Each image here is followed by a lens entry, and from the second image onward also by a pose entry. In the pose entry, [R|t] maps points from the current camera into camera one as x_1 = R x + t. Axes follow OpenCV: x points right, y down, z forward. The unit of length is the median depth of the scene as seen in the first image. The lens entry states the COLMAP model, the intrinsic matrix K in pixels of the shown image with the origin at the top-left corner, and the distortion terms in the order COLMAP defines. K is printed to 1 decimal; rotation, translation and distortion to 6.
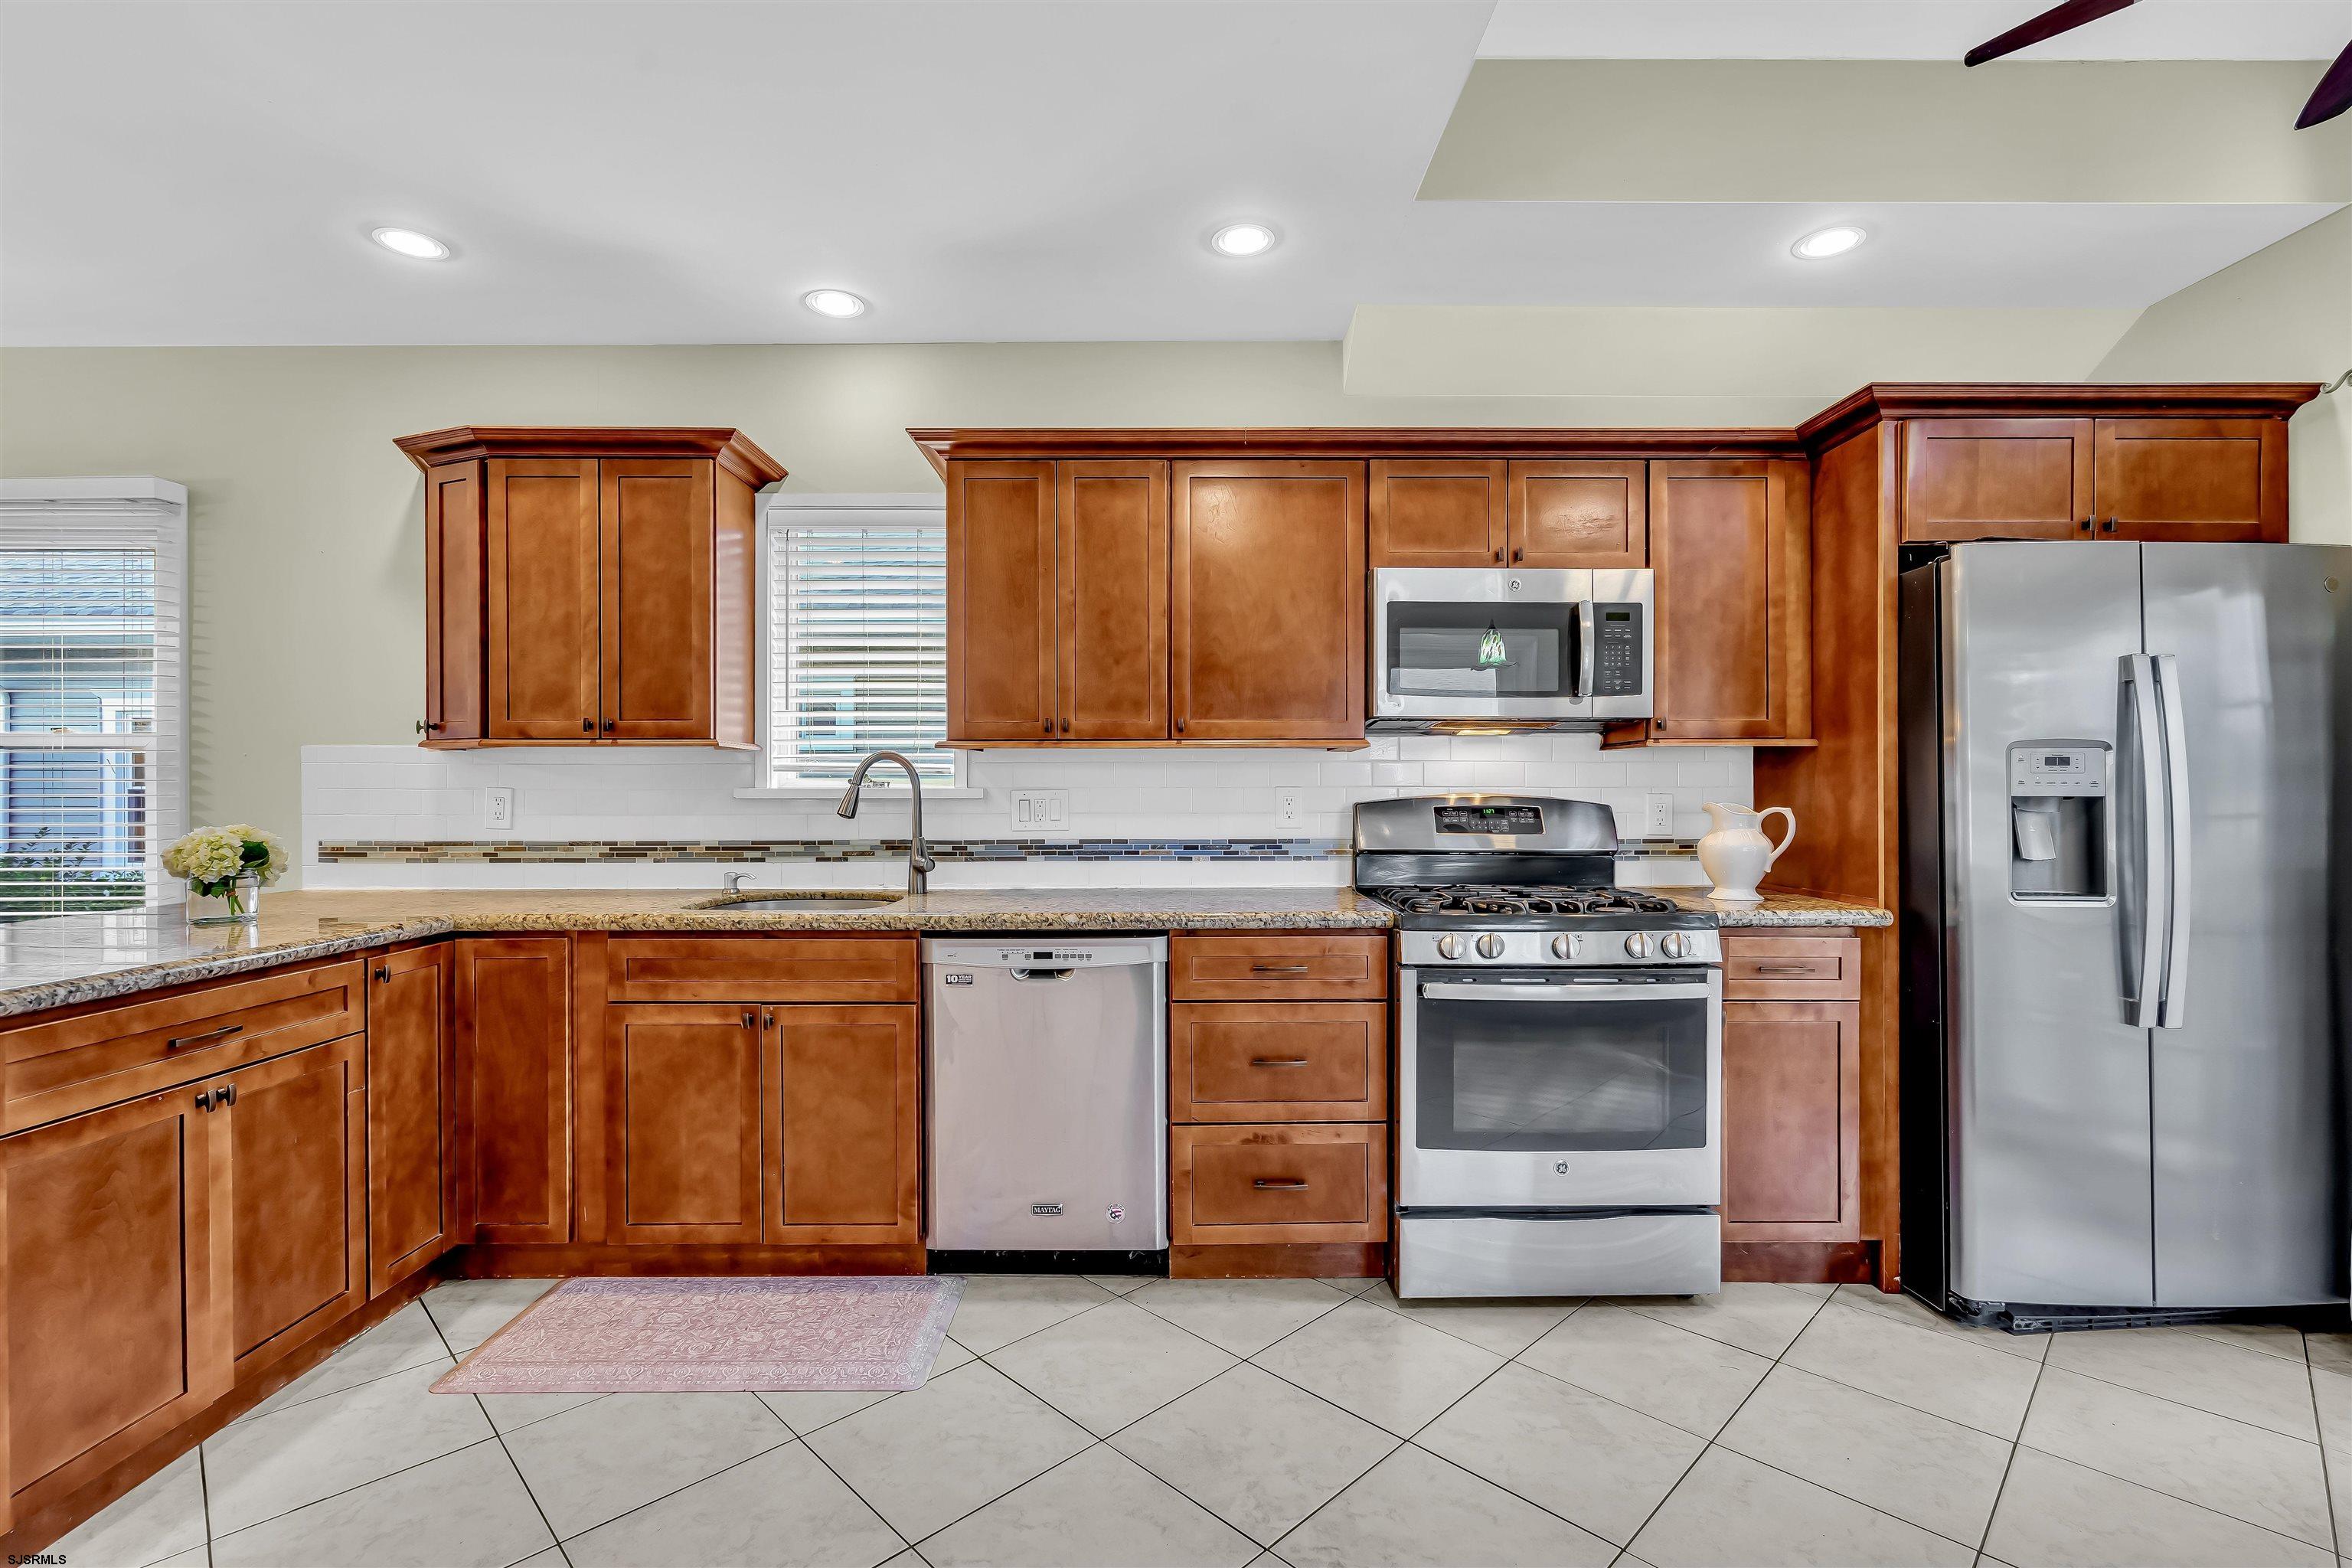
lens RADIAL K [[1057.0, 0, 1175.6], [0, 1057.0, 797.4], [0, 0, 1]] dist [-0.008442, 0.003183]
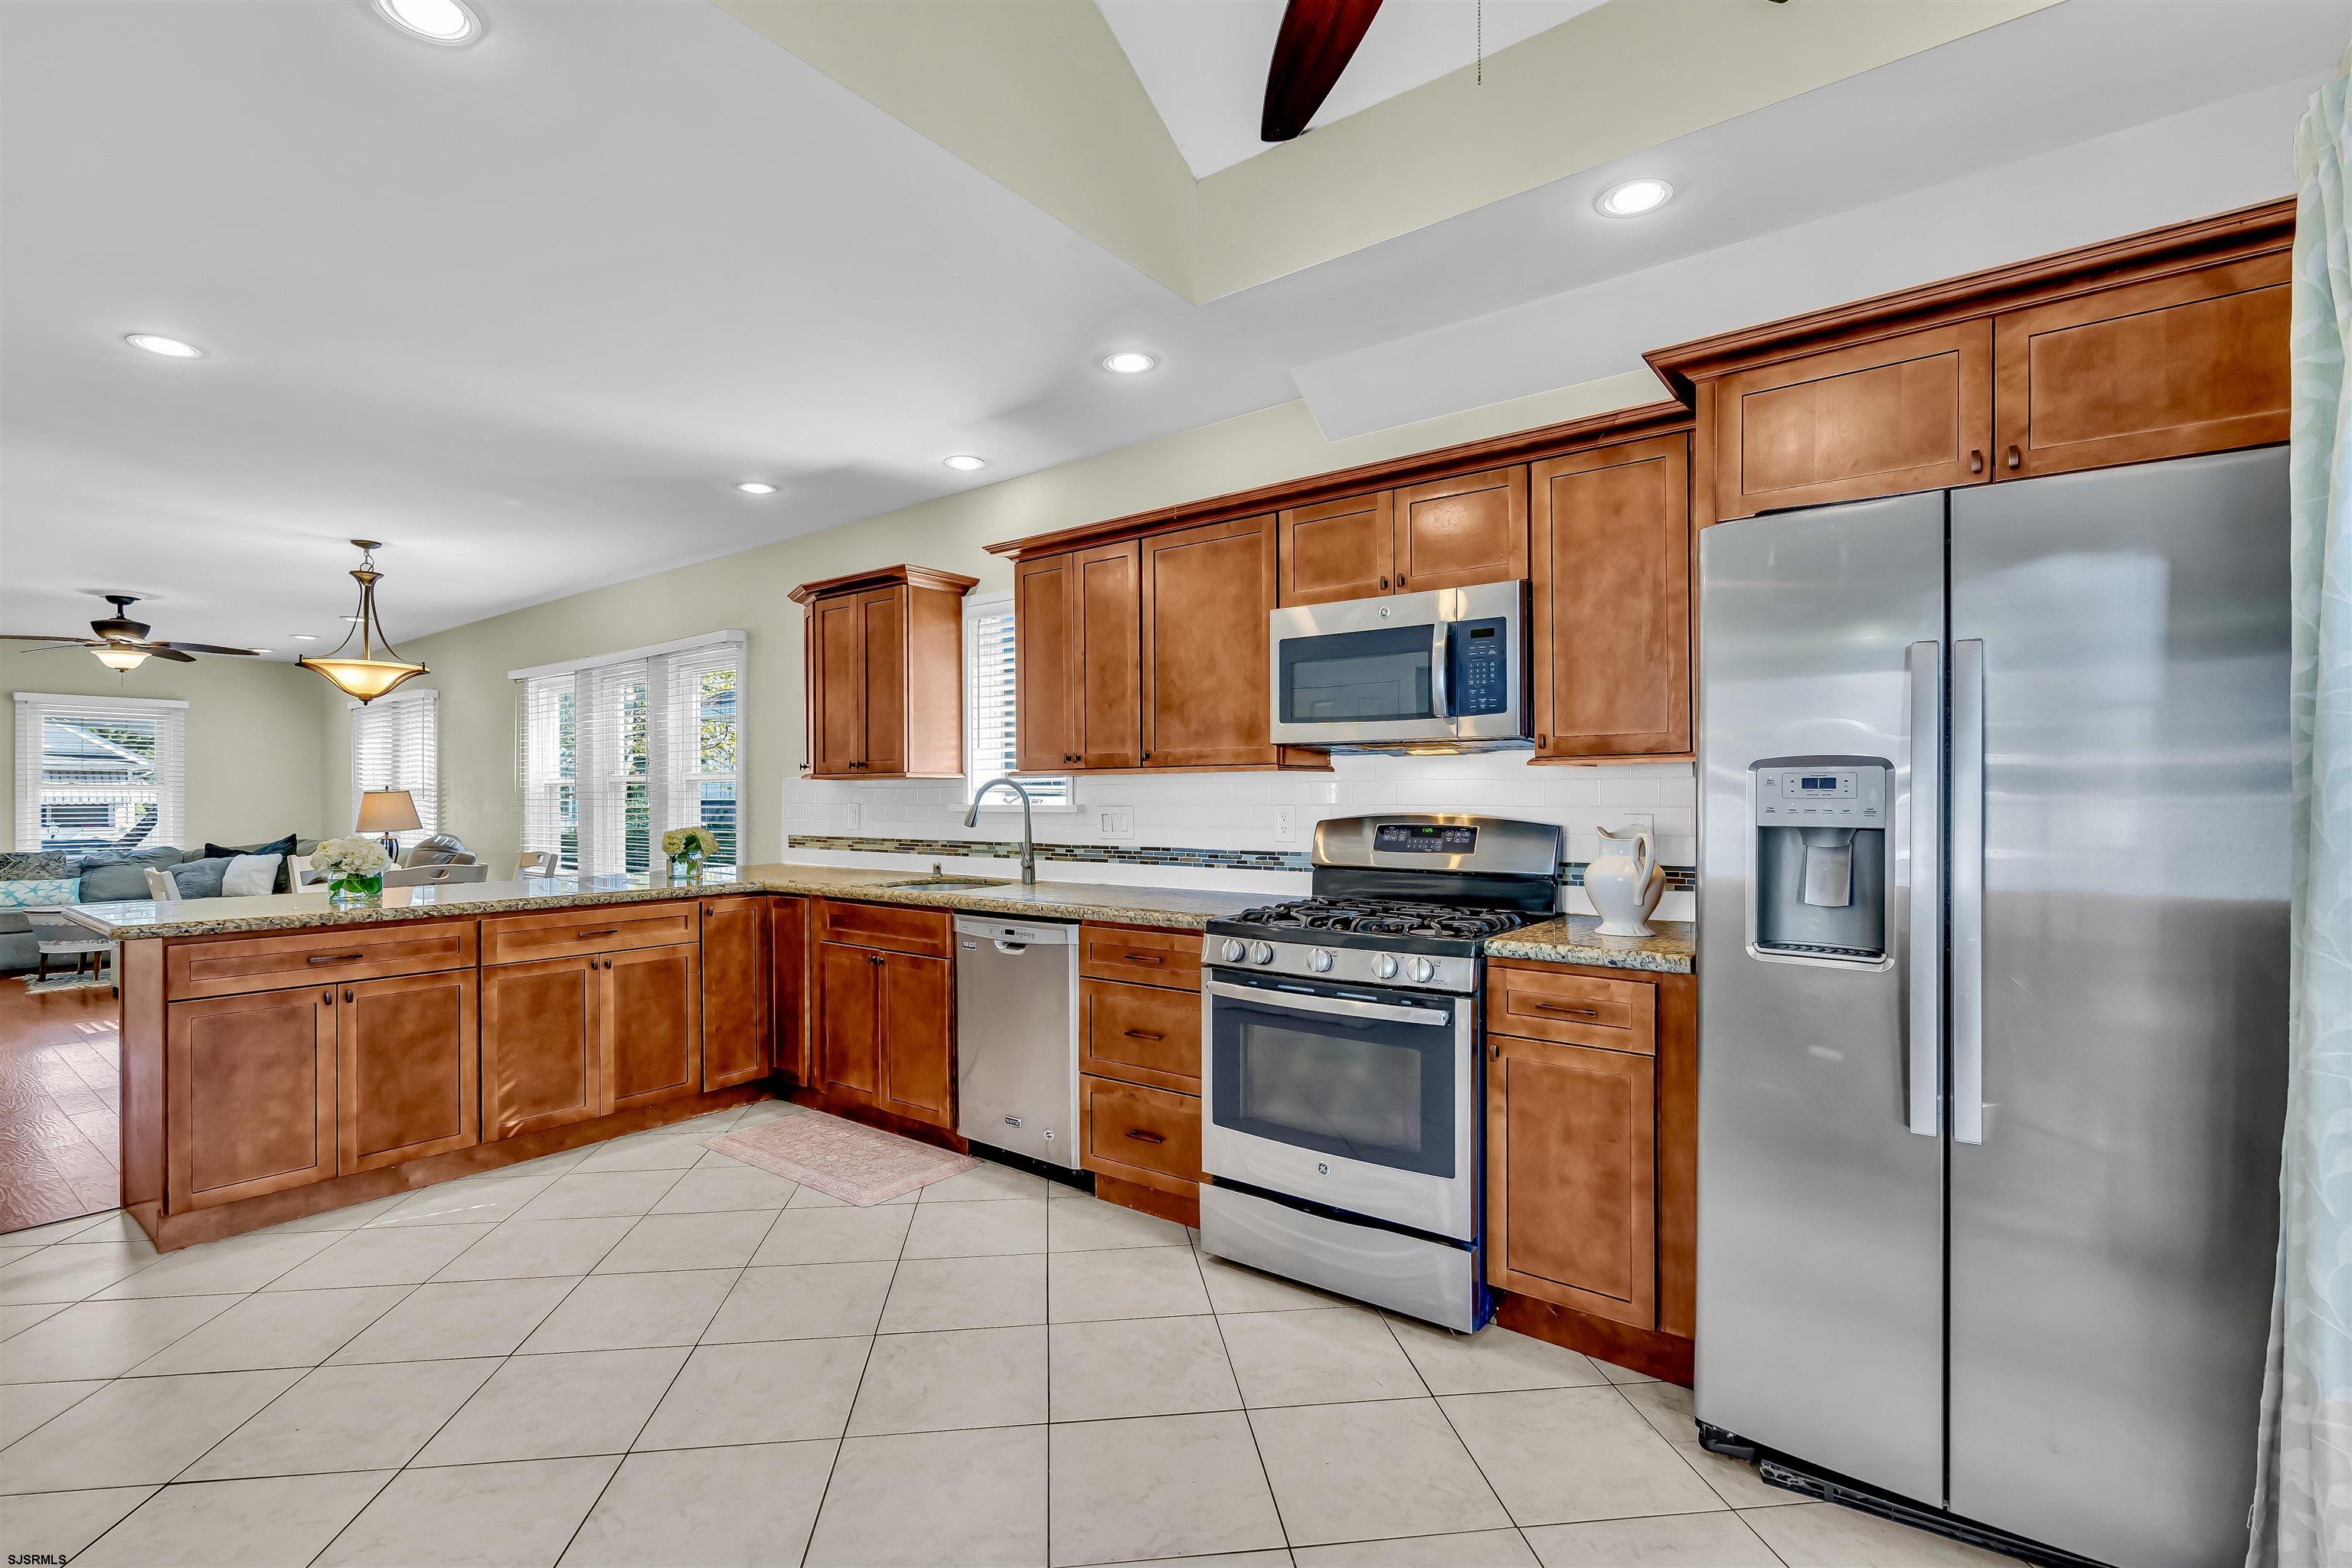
lens RADIAL K [[1057.0, 0, 1177.0], [0, 1057.0, 795.2], [0, 0, 1]] dist [-0.008442, 0.003183]
pose [[0.789940, -0.001634, -0.613181, 0.811502], [0.000619, 0.999998, -0.001867, -0.020905], [0.613183, 0.001095, 0.789940, 0.060440]]
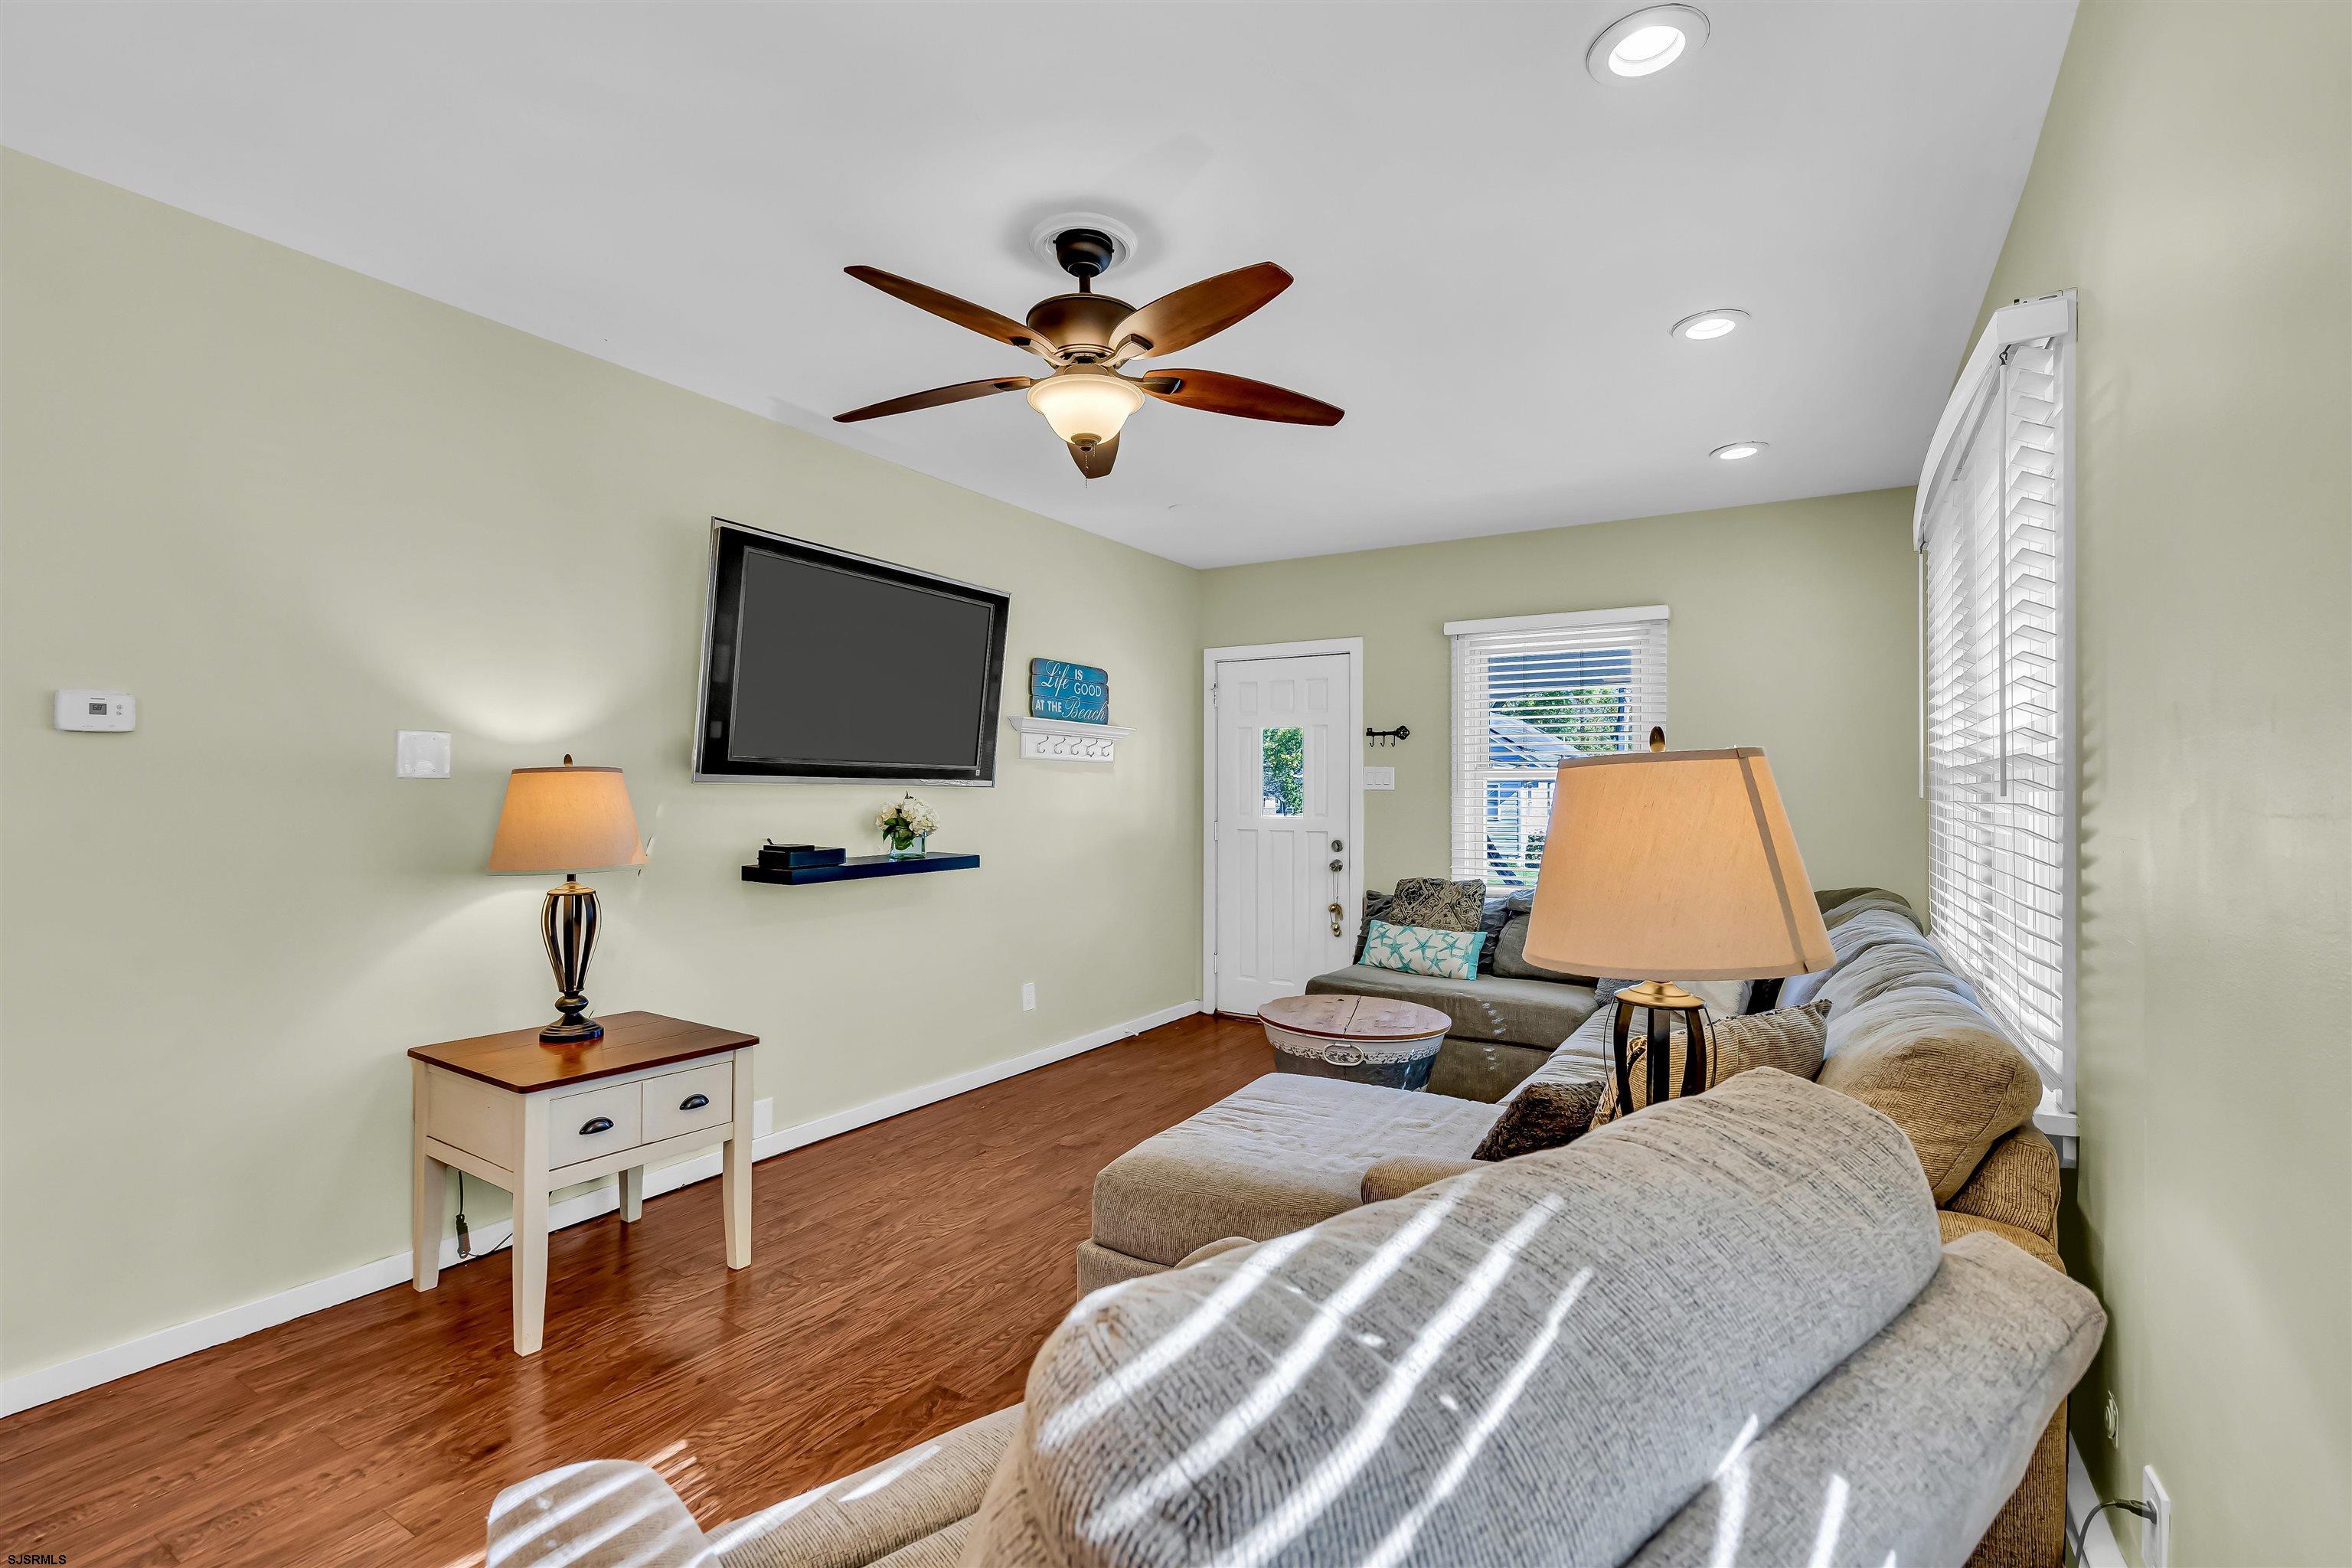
lens RADIAL K [[1057.0, 0, 1174.0], [0, 1057.0, 788.1], [0, 0, 1]] dist [-0.008442, 0.003183]
pose [[-0.530040, -0.005613, -0.847954, -1.843860], [-0.006972, 0.999973, -0.002261, -0.018030], [0.847944, 0.004713, -0.530065, 1.007569]]
